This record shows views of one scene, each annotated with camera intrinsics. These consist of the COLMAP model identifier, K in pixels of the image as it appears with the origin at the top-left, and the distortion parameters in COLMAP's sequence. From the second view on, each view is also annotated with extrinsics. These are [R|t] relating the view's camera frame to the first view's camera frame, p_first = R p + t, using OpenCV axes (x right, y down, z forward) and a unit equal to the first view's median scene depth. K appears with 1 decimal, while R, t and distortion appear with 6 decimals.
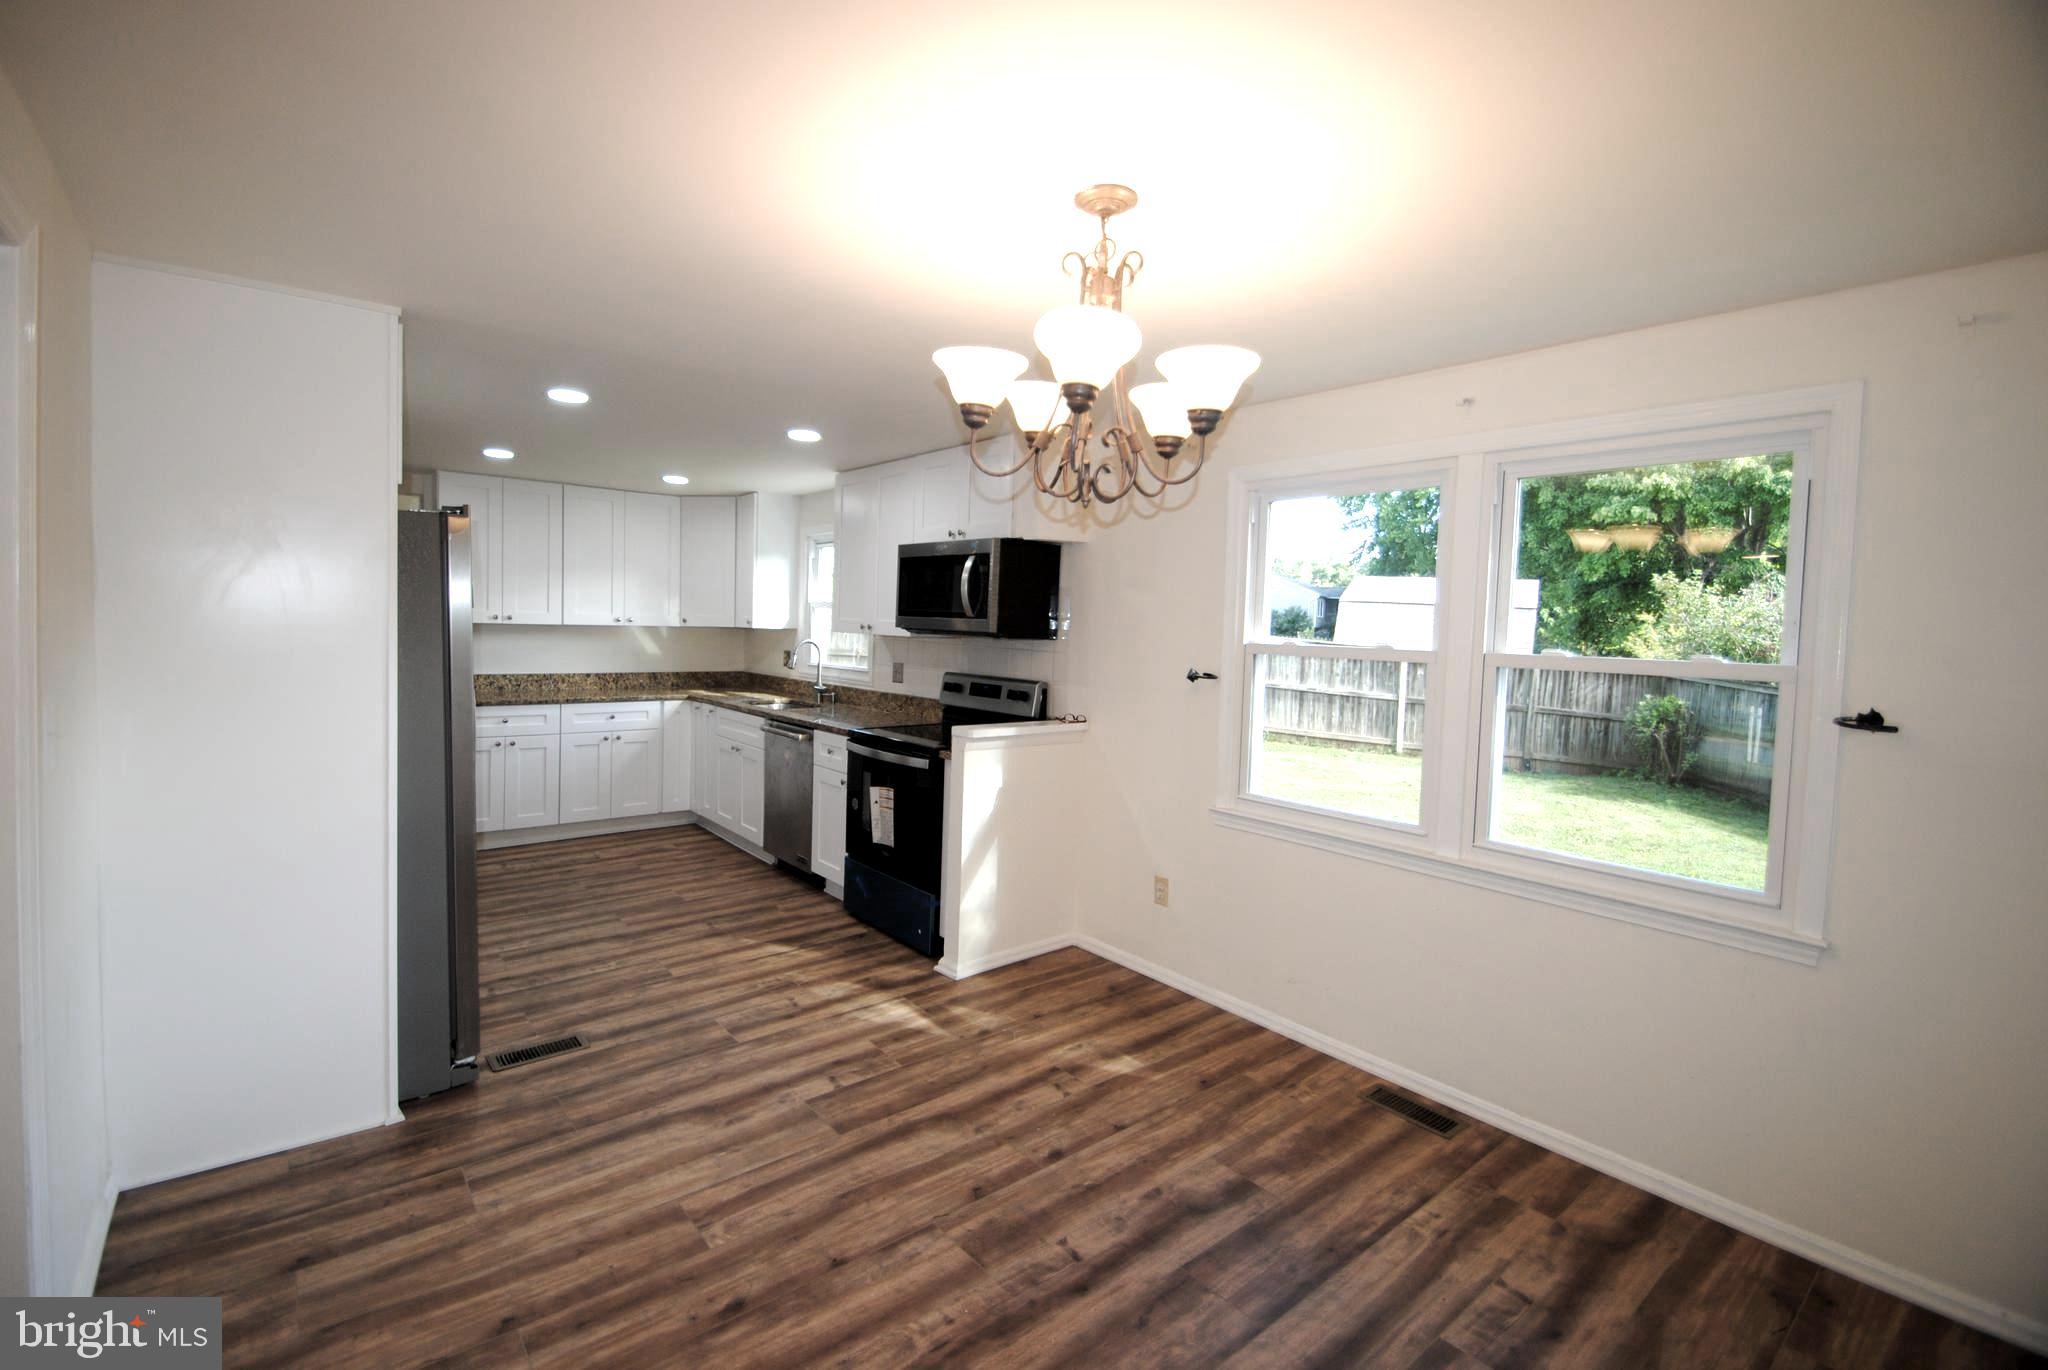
lens RADIAL K [[901.1, 0, 1004.4], [0, 901.1, 669.8], [0, 0, 1]] dist [0.018109, -0.020516]
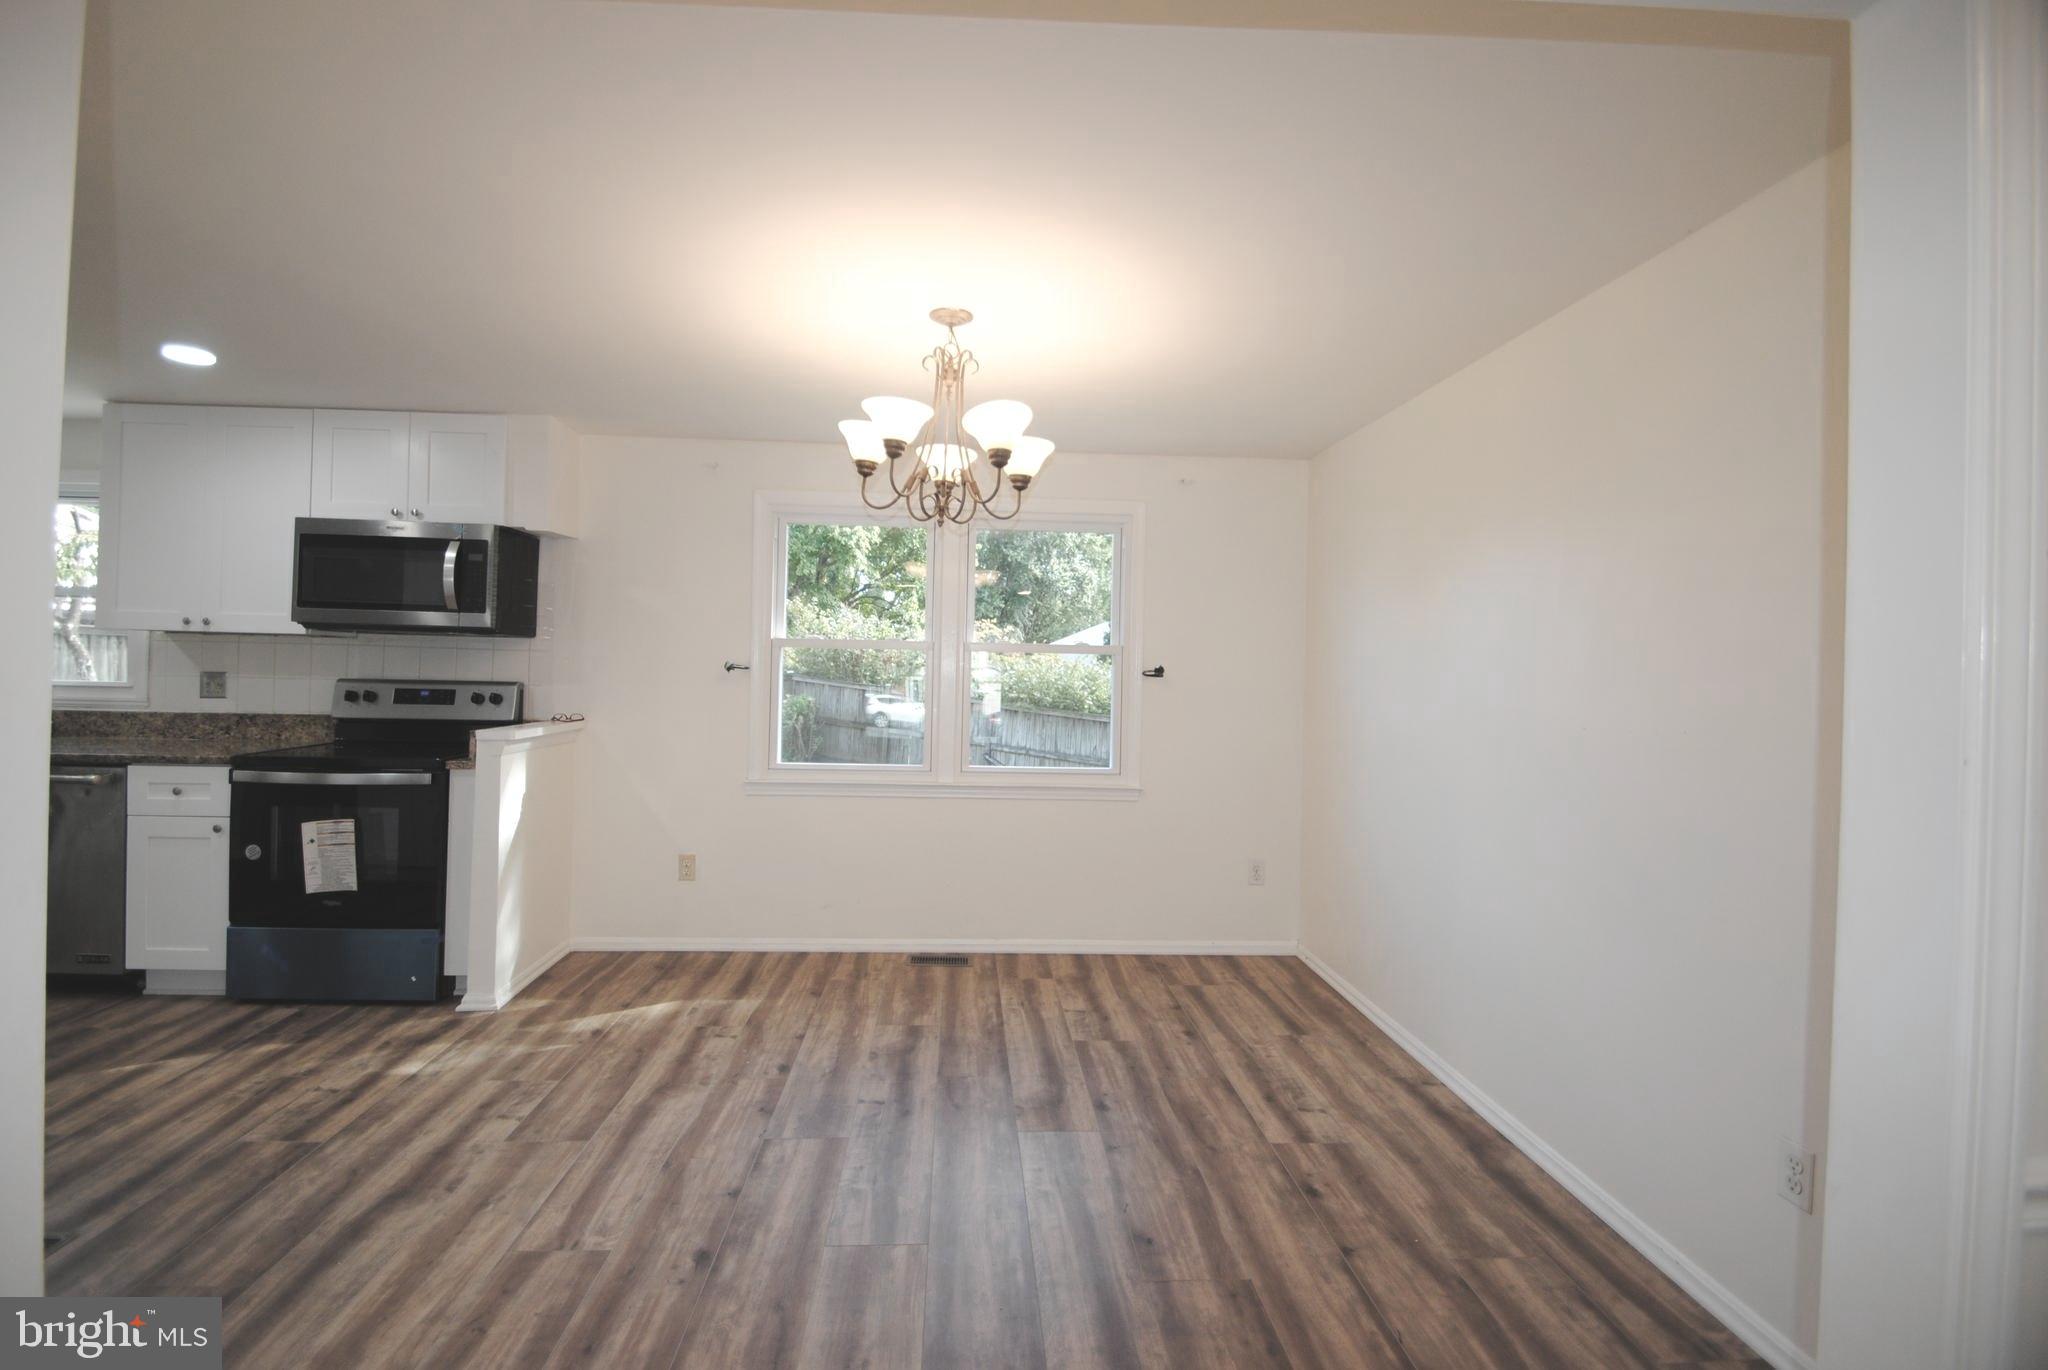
lens RADIAL K [[901.1, 0, 1007.3], [0, 901.1, 662.3], [0, 0, 1]] dist [0.018109, -0.020516]
pose [[0.587153, -0.014251, 0.809350, -0.445533], [0.037285, 0.999260, -0.009454, 0.021446], [-0.808617, 0.035727, 0.587250, 0.038927]]
